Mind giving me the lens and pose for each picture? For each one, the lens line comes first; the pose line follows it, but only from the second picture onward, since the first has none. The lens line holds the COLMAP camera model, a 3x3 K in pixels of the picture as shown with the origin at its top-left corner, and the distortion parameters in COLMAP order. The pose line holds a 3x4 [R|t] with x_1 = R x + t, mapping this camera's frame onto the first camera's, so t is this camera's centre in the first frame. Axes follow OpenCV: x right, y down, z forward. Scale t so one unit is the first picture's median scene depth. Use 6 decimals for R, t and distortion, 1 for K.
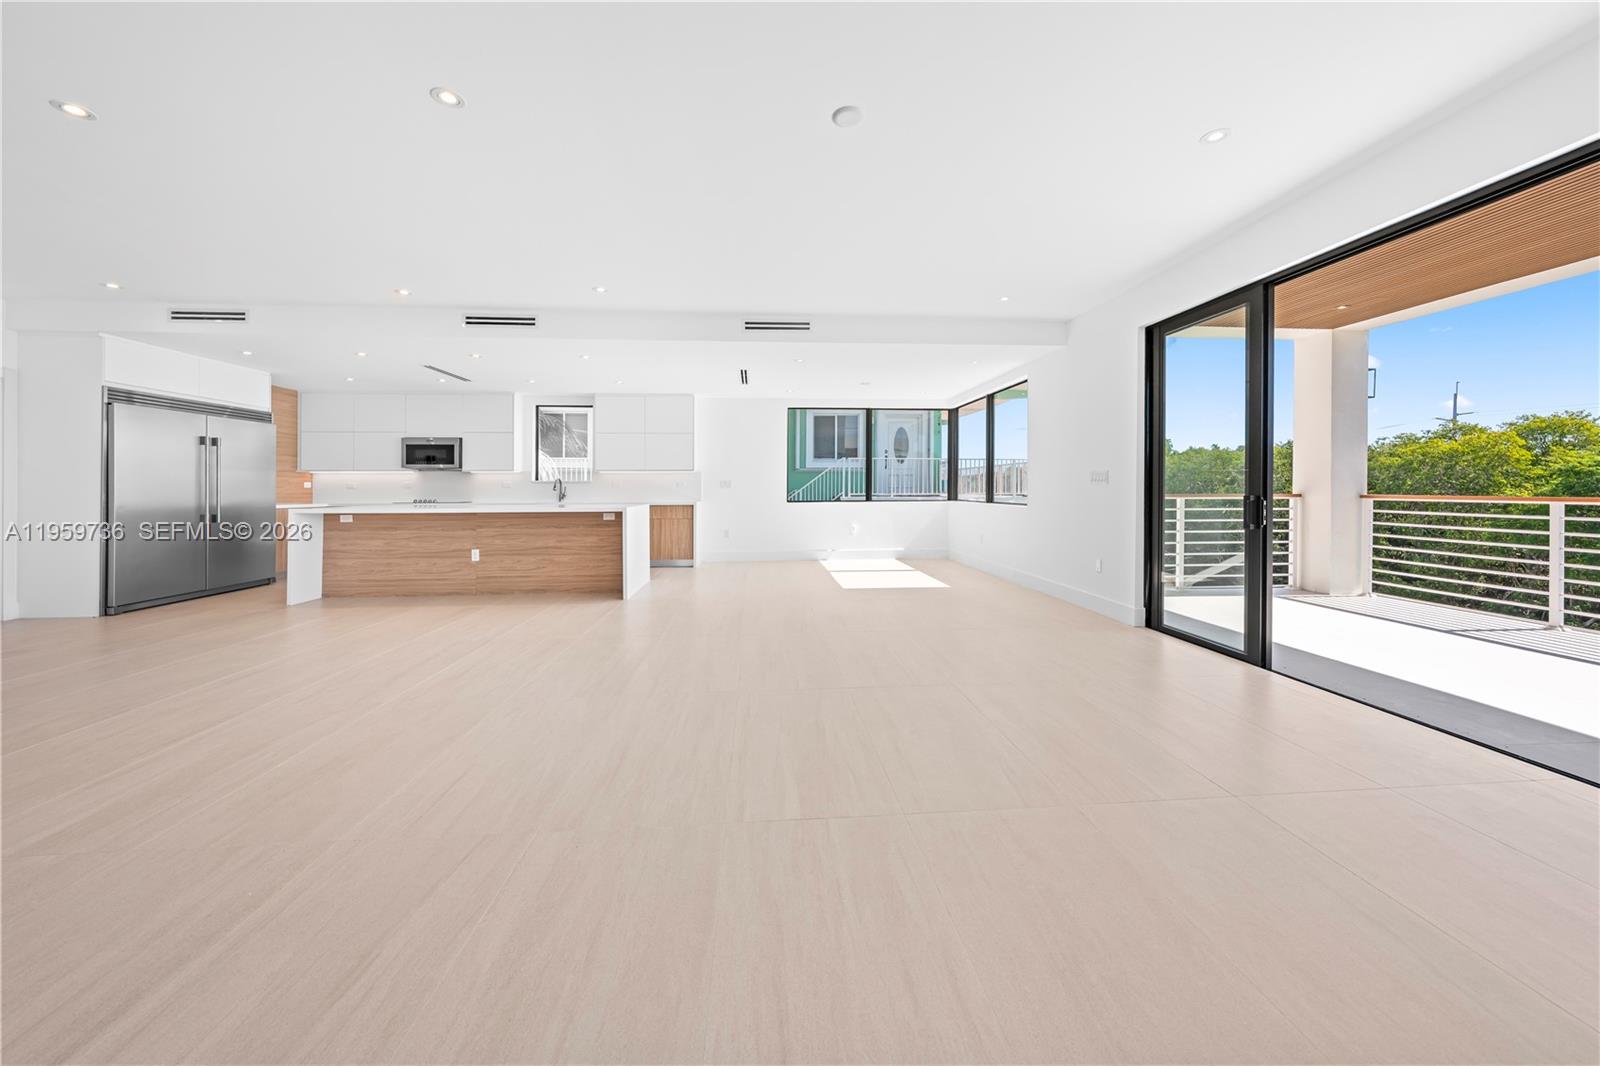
lens RADIAL K [[550.0, 0, 804.4], [0, 550.0, 495.6], [0, 0, 1]] dist [-0.001511, -0.000132]
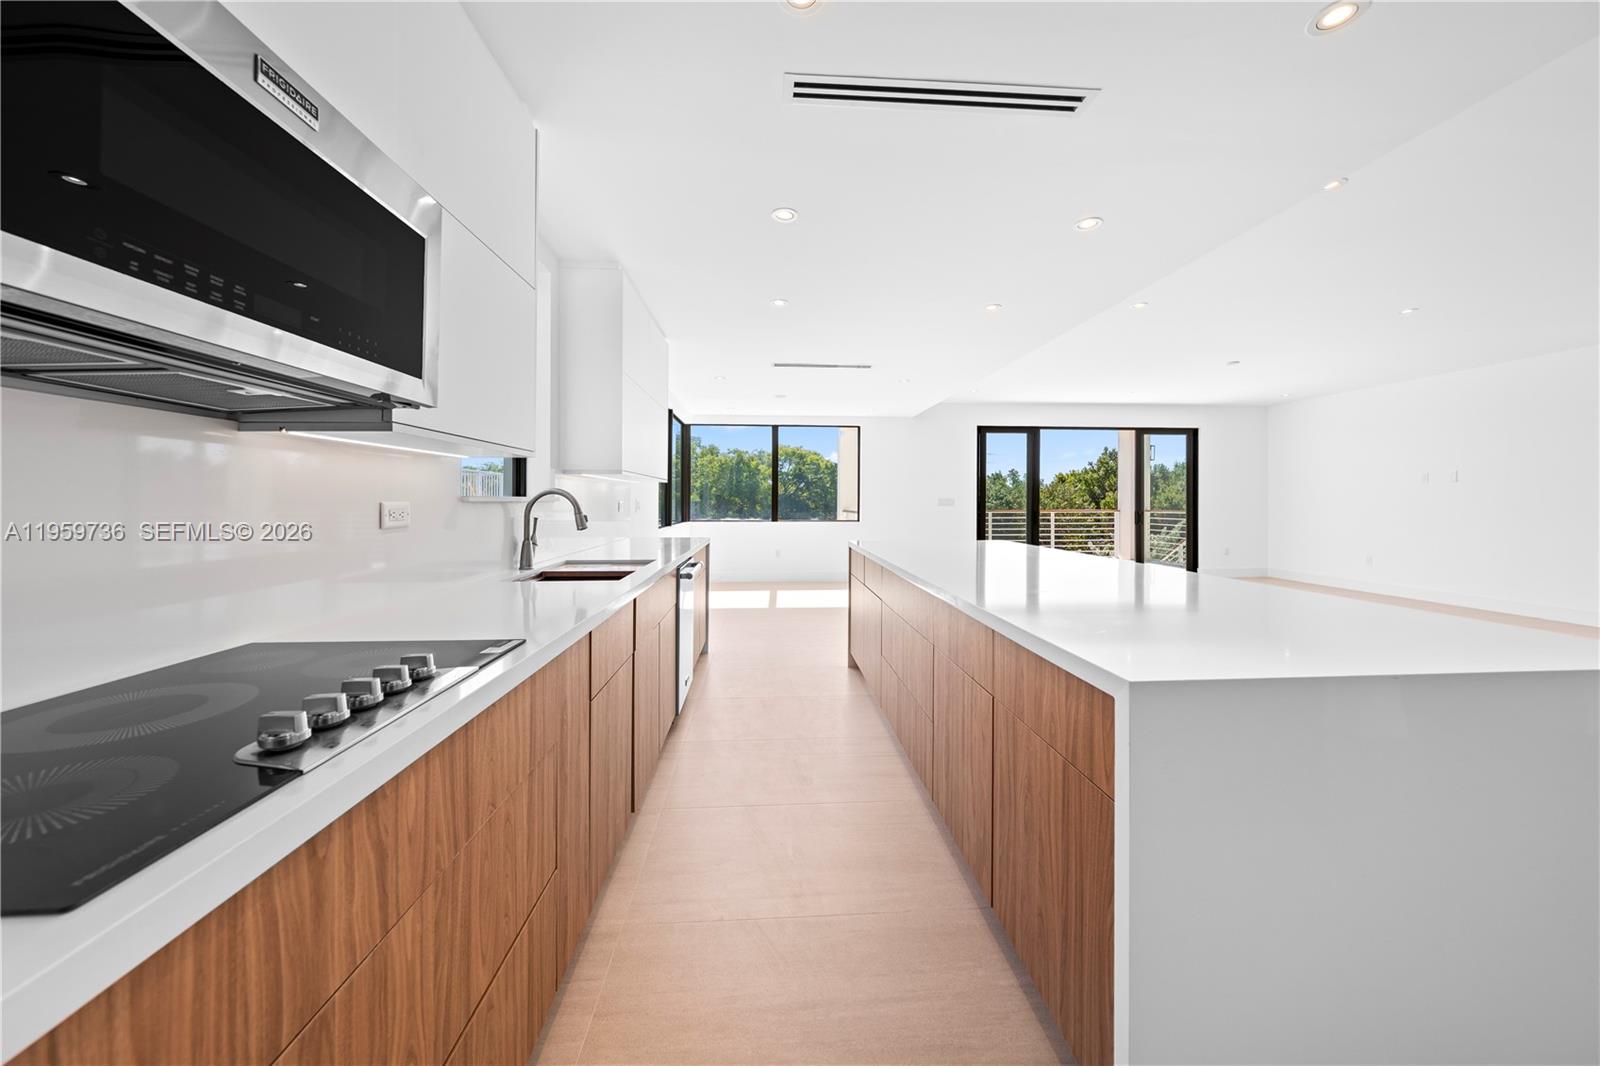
lens RADIAL K [[550.0, 0, 804.4], [0, 550.0, 495.6], [0, 0, 1]] dist [-0.001511, -0.000132]
pose [[0.023389, 0.010873, 0.999667, -1.025754], [0.011703, 0.999869, -0.011149, -0.031006], [-0.999658, 0.011960, 0.023258, 1.189731]]
